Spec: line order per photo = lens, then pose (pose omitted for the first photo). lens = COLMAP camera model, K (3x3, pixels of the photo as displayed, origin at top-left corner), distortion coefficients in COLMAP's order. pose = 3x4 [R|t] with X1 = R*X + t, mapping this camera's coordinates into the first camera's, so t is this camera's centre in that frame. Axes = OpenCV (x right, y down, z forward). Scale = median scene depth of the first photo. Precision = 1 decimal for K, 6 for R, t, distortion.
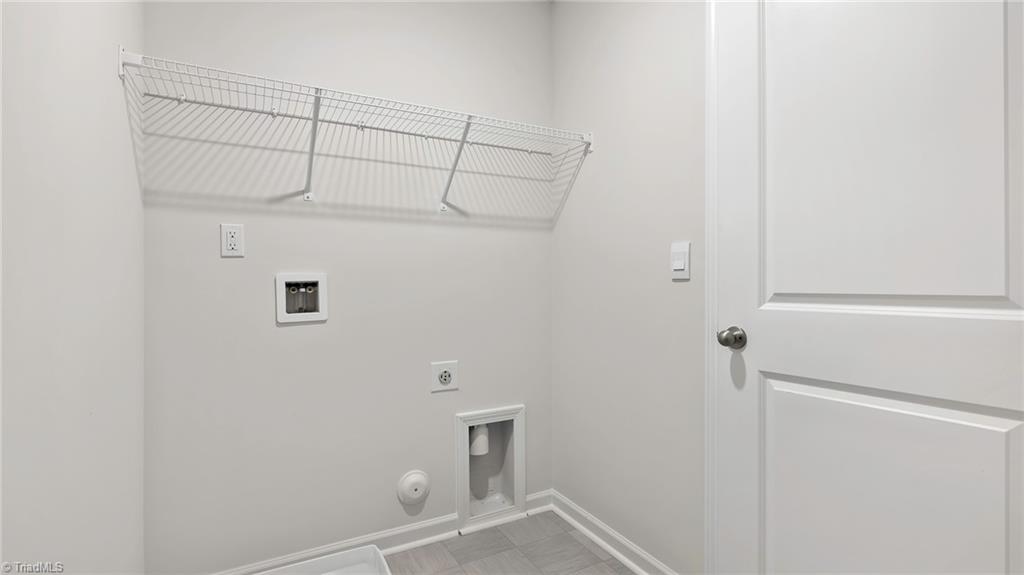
lens RADIAL K [[352.7, 0, 512.0], [0, 352.7, 287.5], [0, 0, 1]] dist [-0.000855, -0.000045]
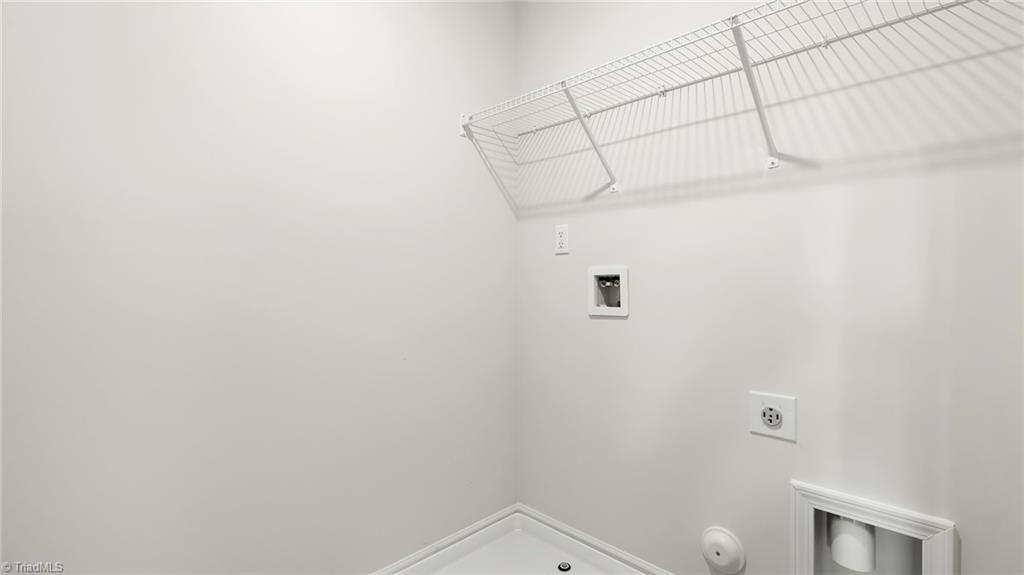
lens RADIAL K [[493.3, 0, 511.6], [0, 493.3, 296.4], [0, 0, 1]] dist [0.000789, -0.000149]
pose [[0.369703, 0.037418, -0.928396, 0.573990], [-0.010944, 0.999295, 0.035918, -0.004291], [0.929086, -0.003119, 0.369851, 0.227116]]
